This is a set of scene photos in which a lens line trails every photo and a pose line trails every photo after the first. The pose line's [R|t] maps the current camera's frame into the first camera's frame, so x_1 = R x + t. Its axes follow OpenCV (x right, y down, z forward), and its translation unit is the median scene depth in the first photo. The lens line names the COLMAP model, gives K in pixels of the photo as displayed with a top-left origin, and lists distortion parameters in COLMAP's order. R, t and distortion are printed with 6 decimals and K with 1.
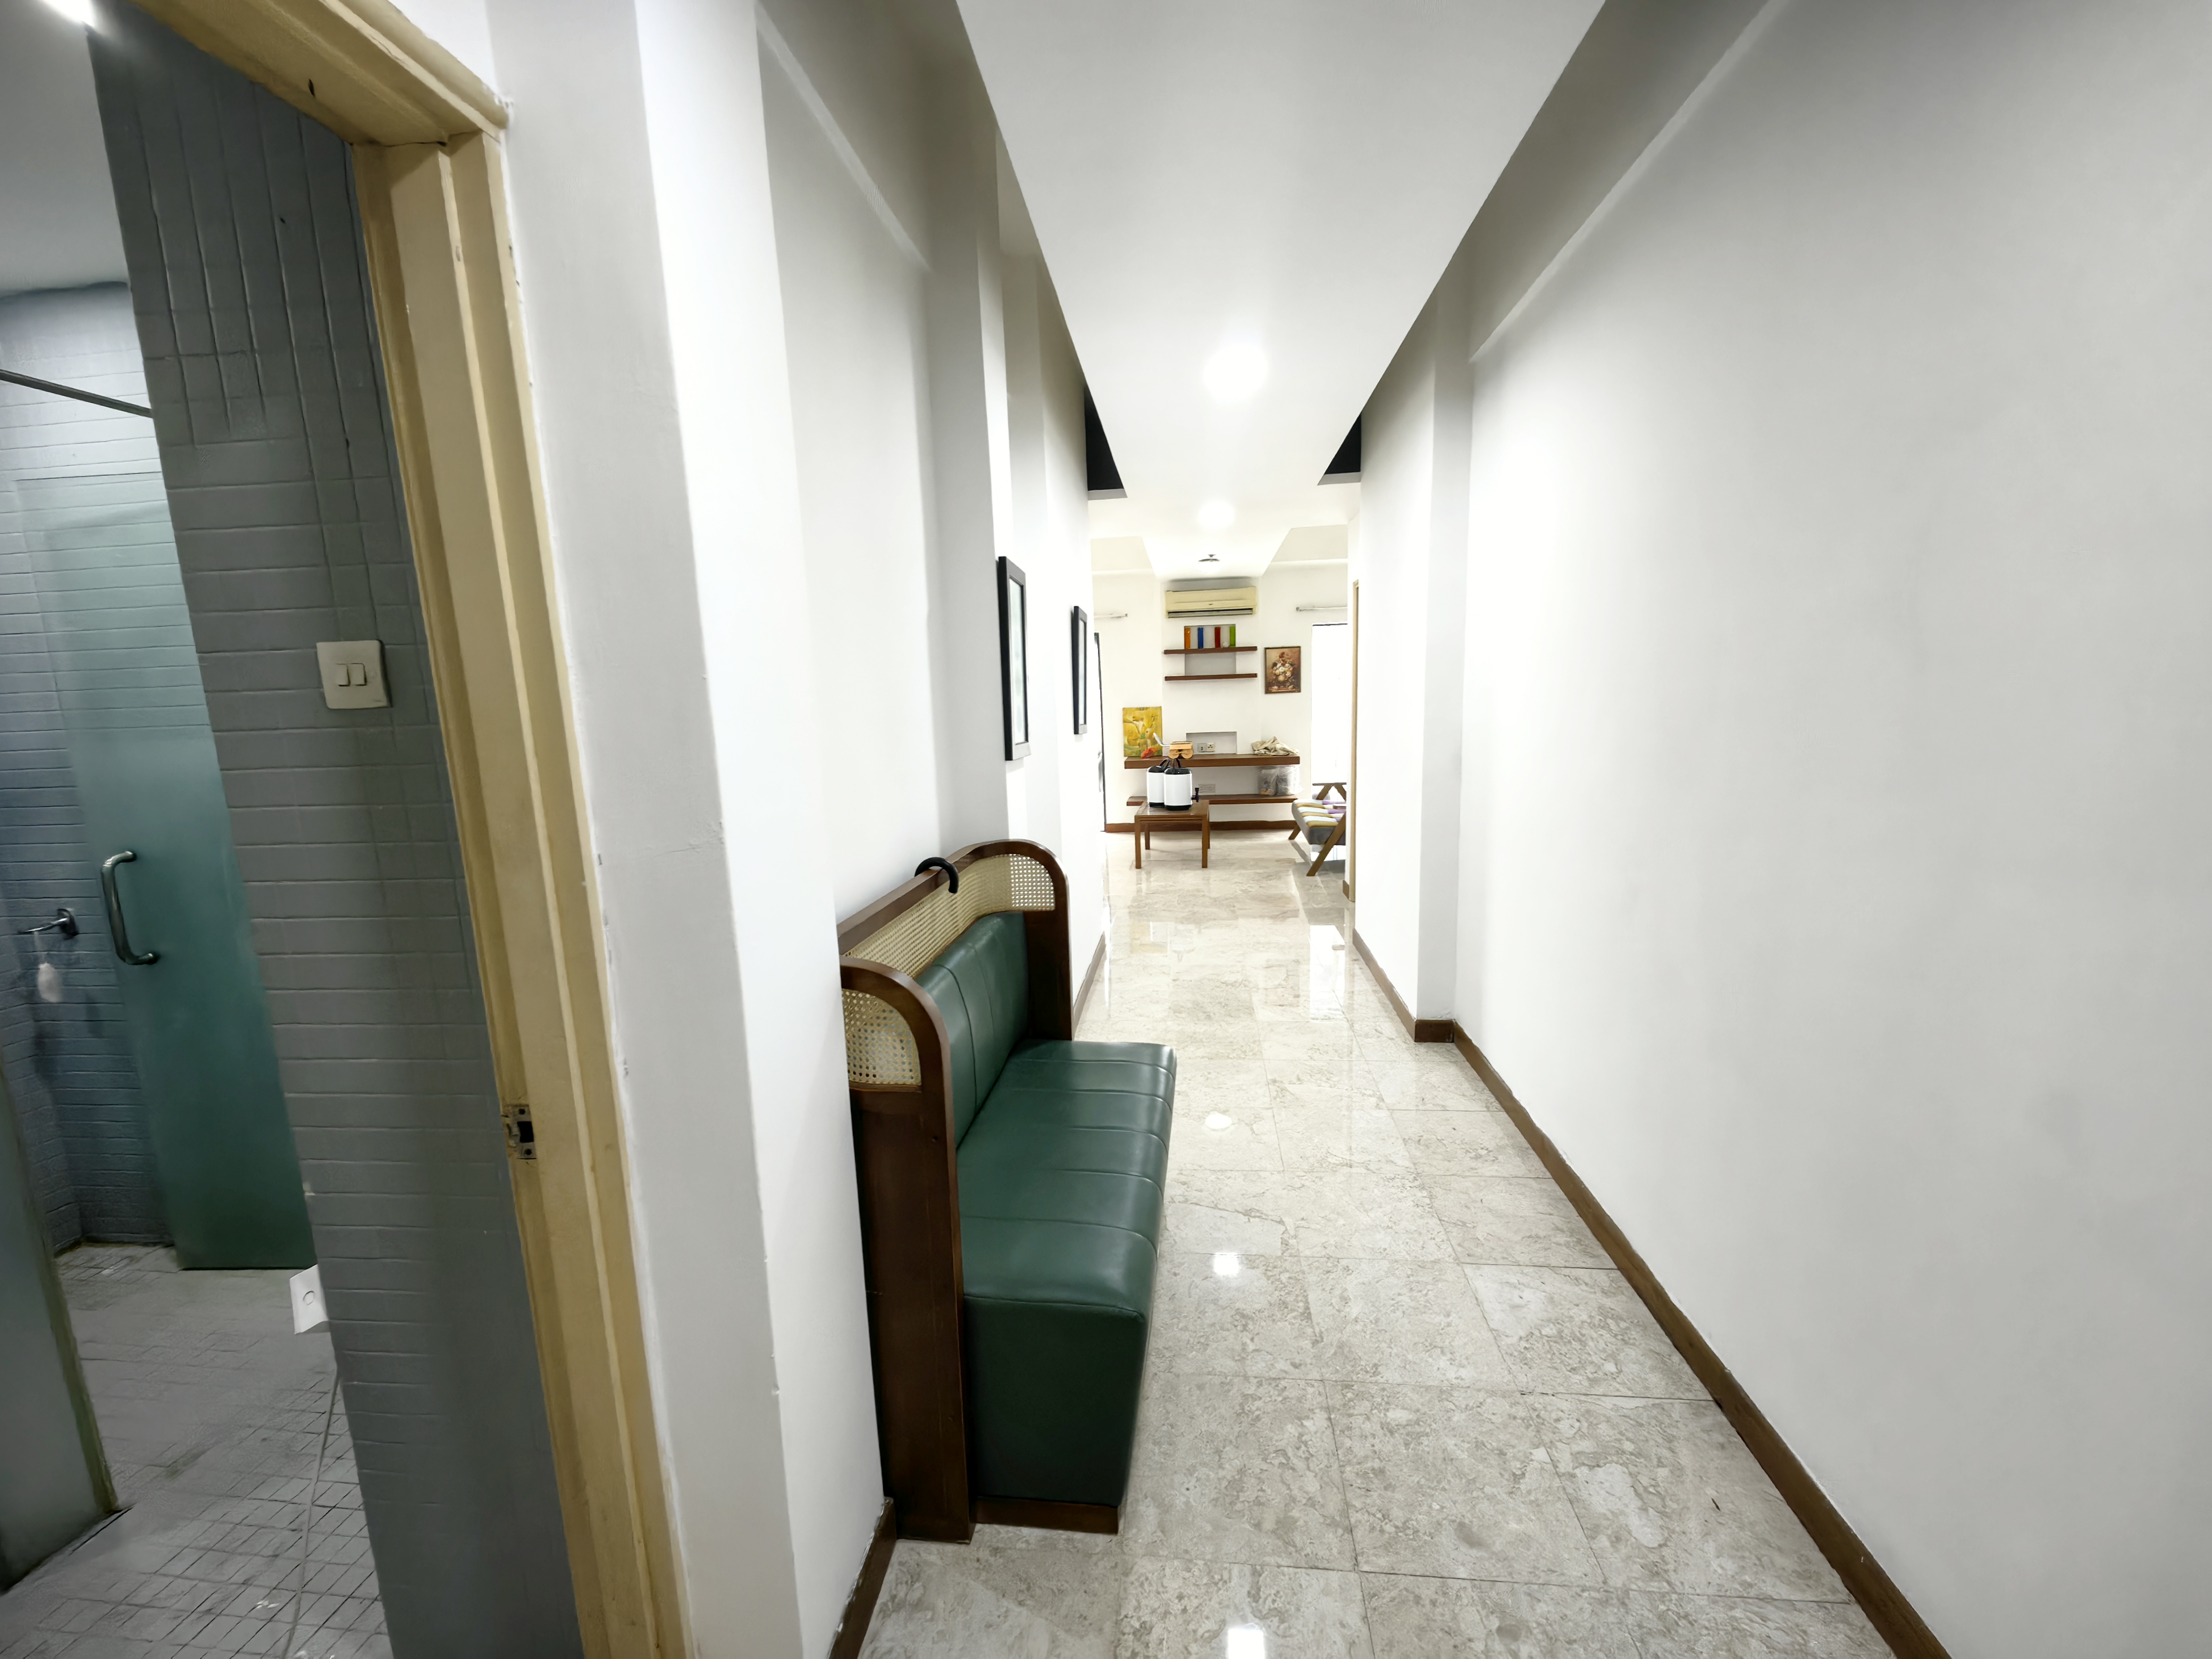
lens RADIAL K [[869.8, 0, 1101.6], [0, 869.8, 831.2], [0, 0, 1]] dist [-0.004210, -0.000859]
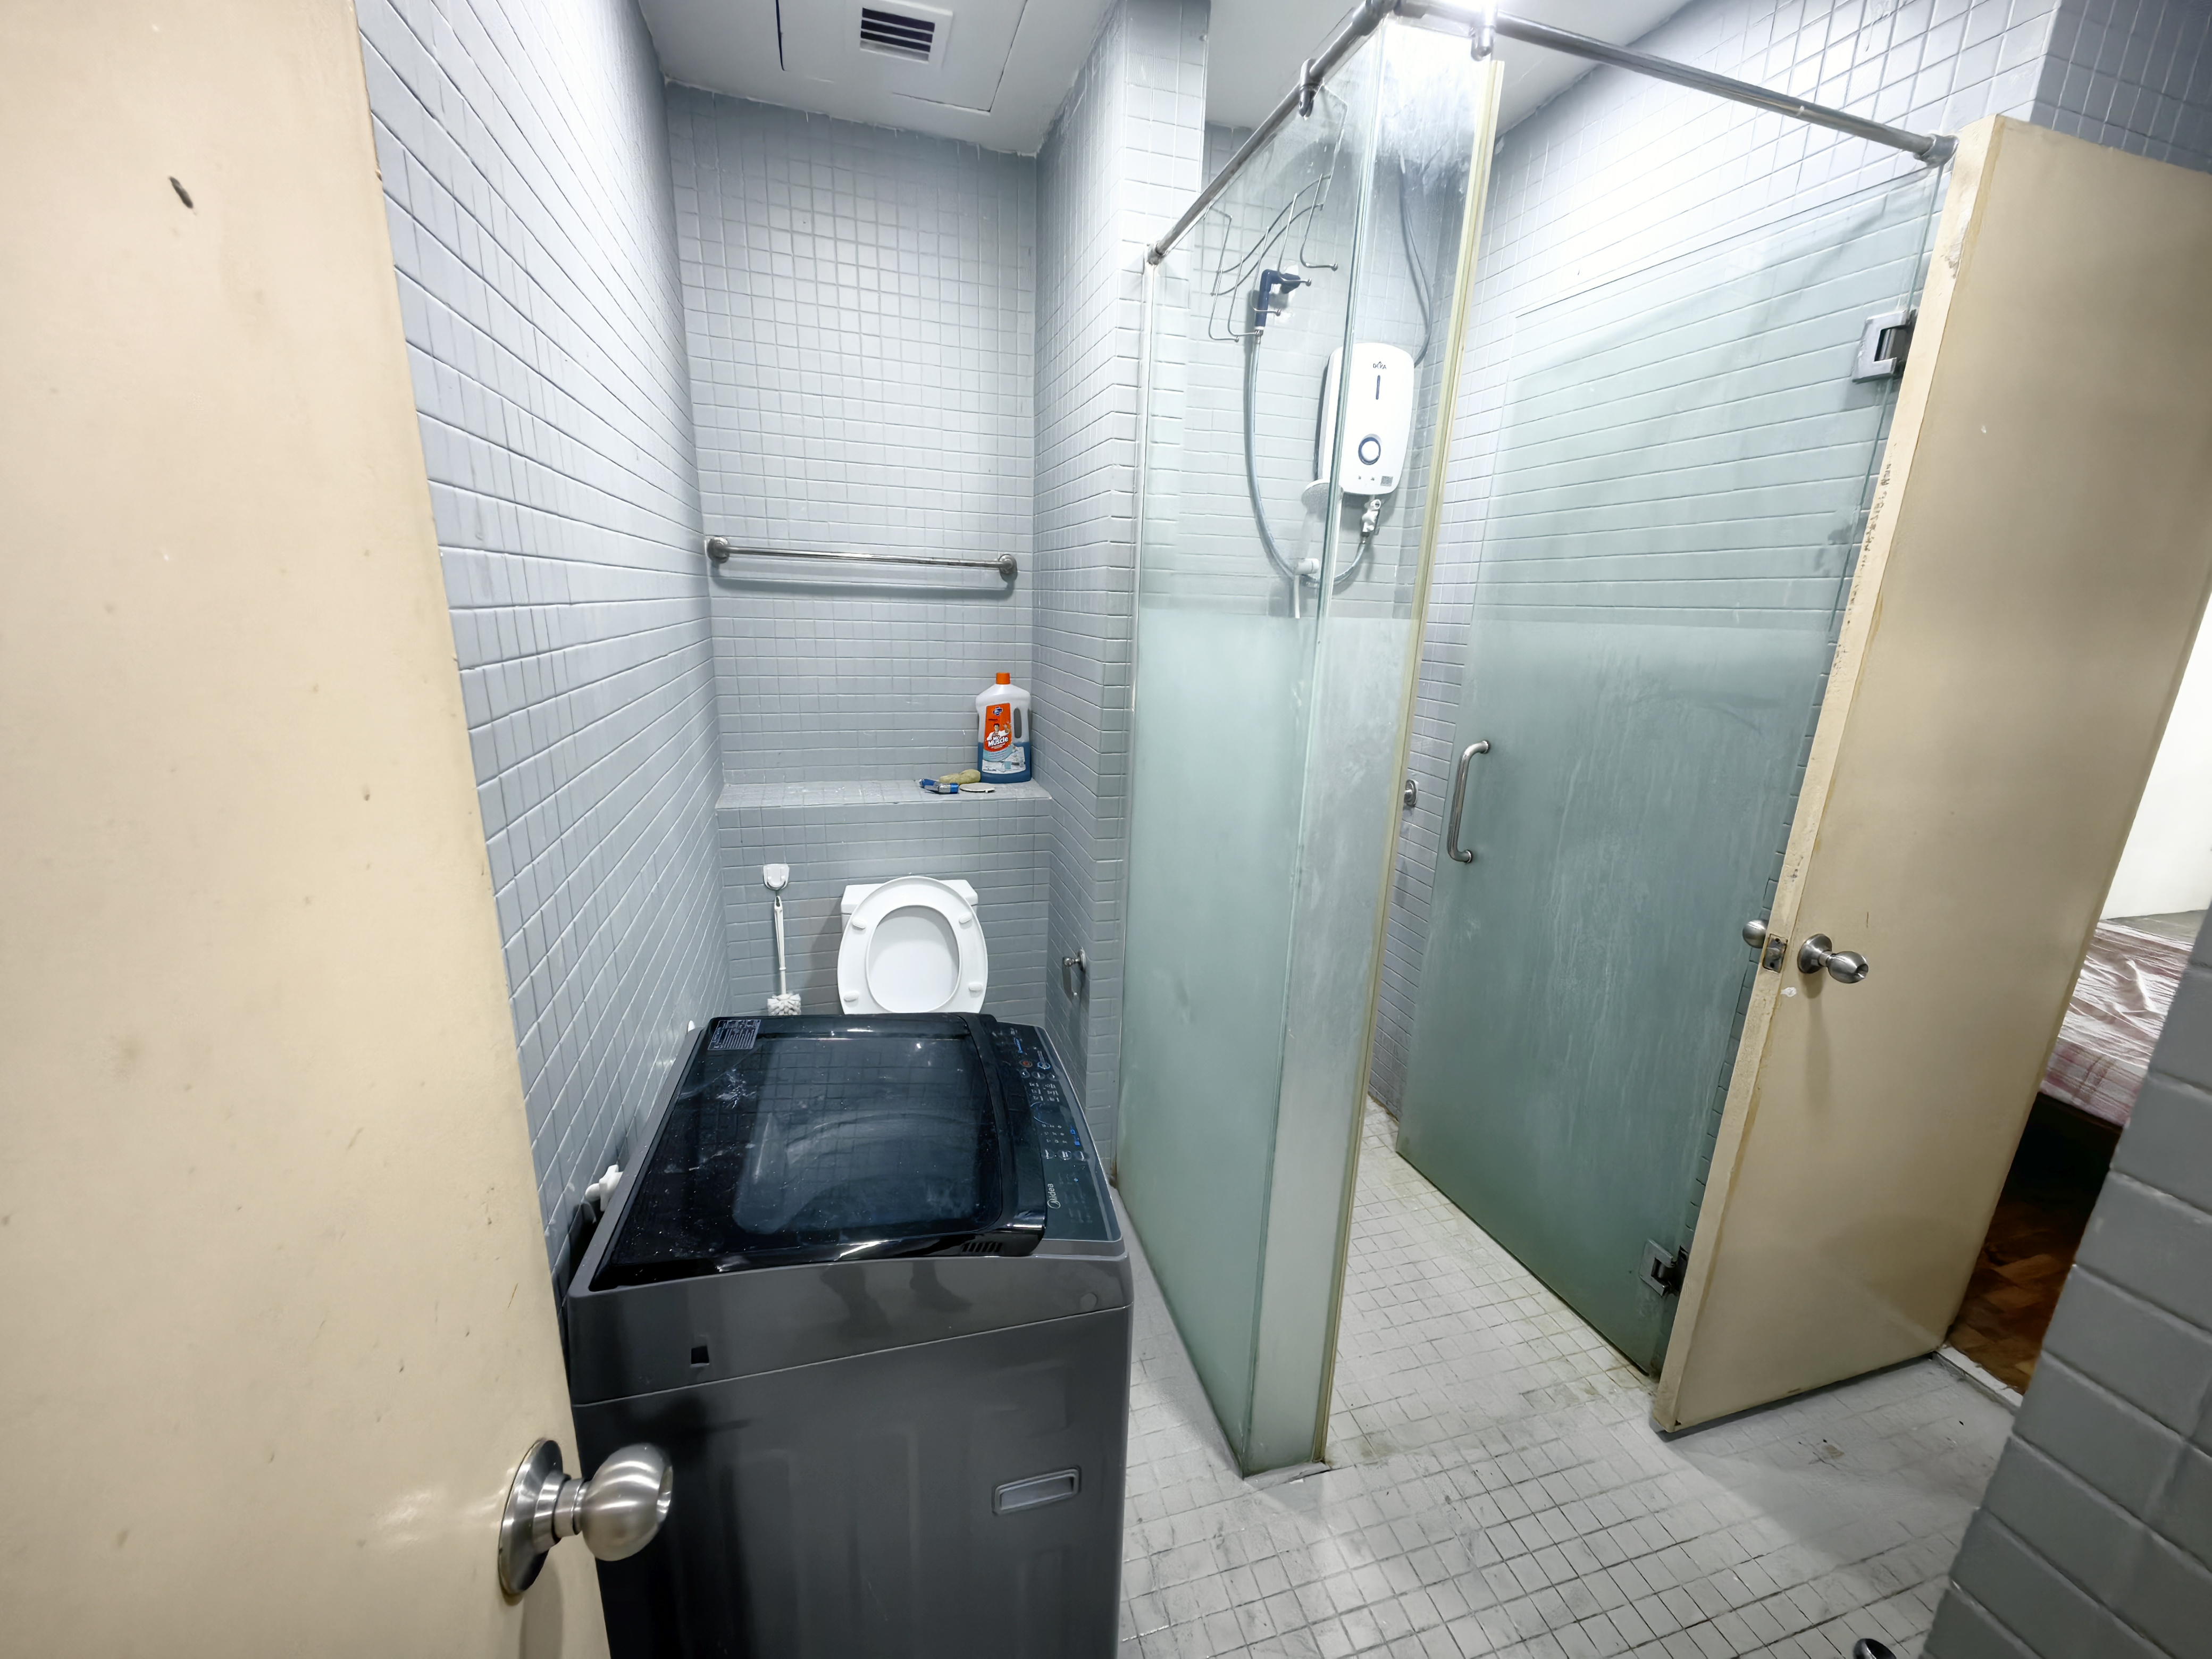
lens RADIAL K [[869.8, 0, 1102.5], [0, 869.8, 830.6], [0, 0, 1]] dist [-0.004210, -0.000859]
pose [[0.388288, 0.282519, -0.877163, -0.443333], [-0.191969, 0.955763, 0.222857, -0.014324], [0.901321, 0.081856, 0.425346, 0.242663]]
